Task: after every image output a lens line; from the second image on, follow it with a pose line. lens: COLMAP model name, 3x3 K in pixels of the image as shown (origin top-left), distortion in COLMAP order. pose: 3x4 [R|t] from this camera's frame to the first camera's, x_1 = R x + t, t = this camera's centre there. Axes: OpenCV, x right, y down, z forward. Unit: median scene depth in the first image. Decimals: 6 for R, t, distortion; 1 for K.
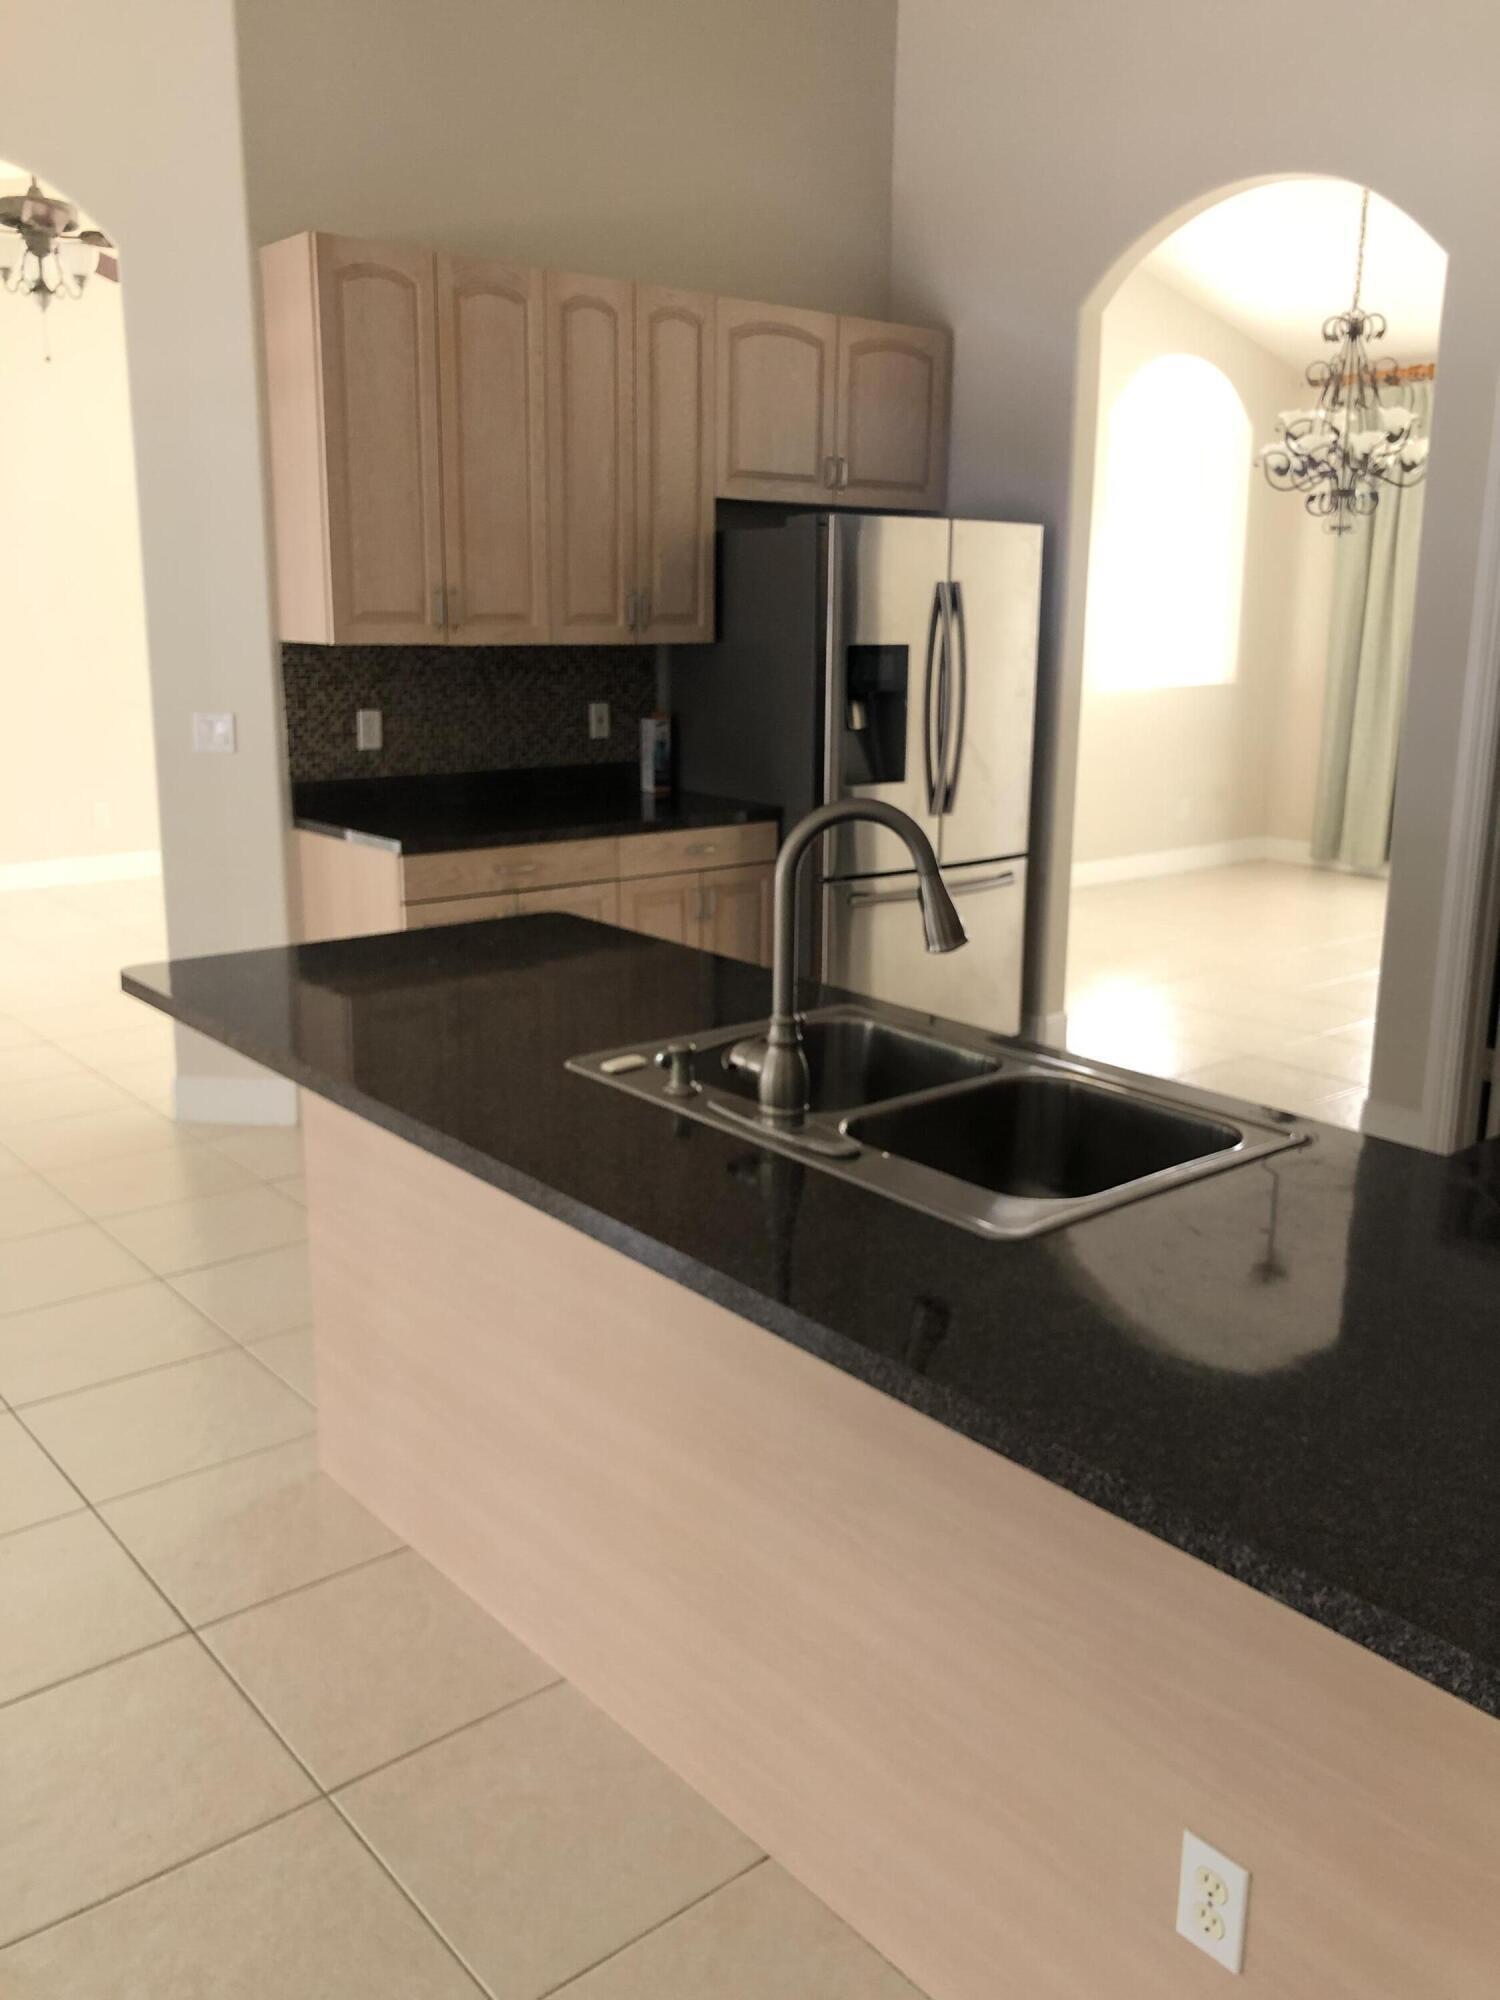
lens RADIAL K [[1649.3, 0, 750.0], [0, 1649.3, 1000.0], [0, 0, 1]] dist [0.088990, -0.085732]
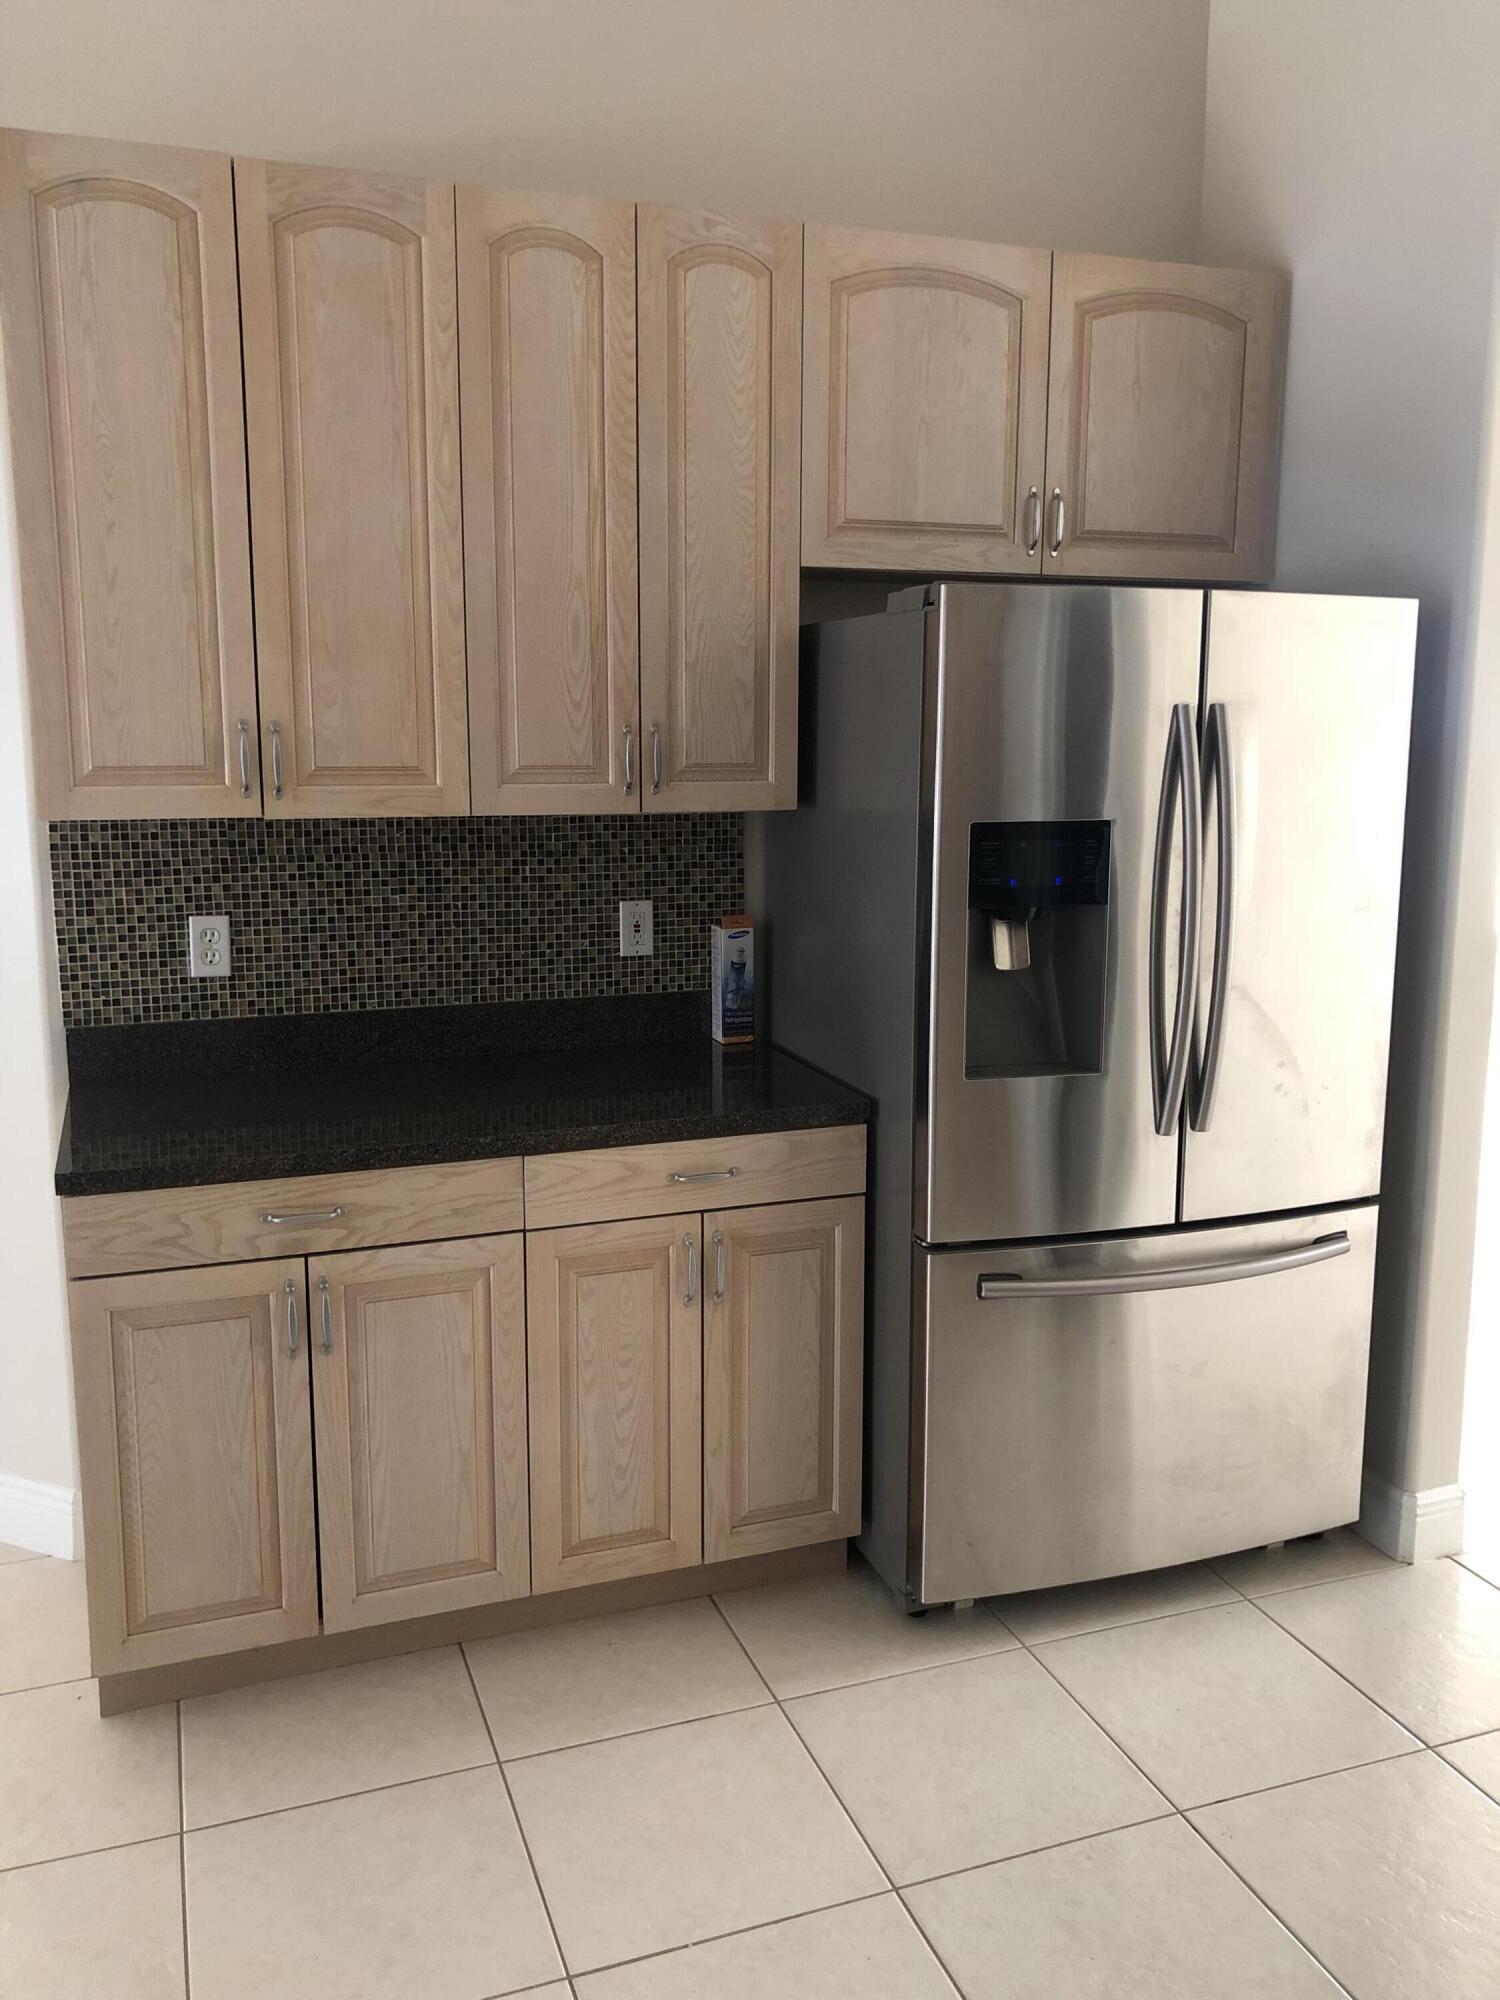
lens RADIAL K [[1649.3, 0, 750.0], [0, 1649.3, 1000.0], [0, 0, 1]] dist [0.088990, -0.085732]
pose [[0.945185, 0.048588, -0.322901, 0.160488], [-0.070353, 0.995945, -0.056072, -0.118127], [0.318867, 0.075716, 0.944770, 0.460864]]
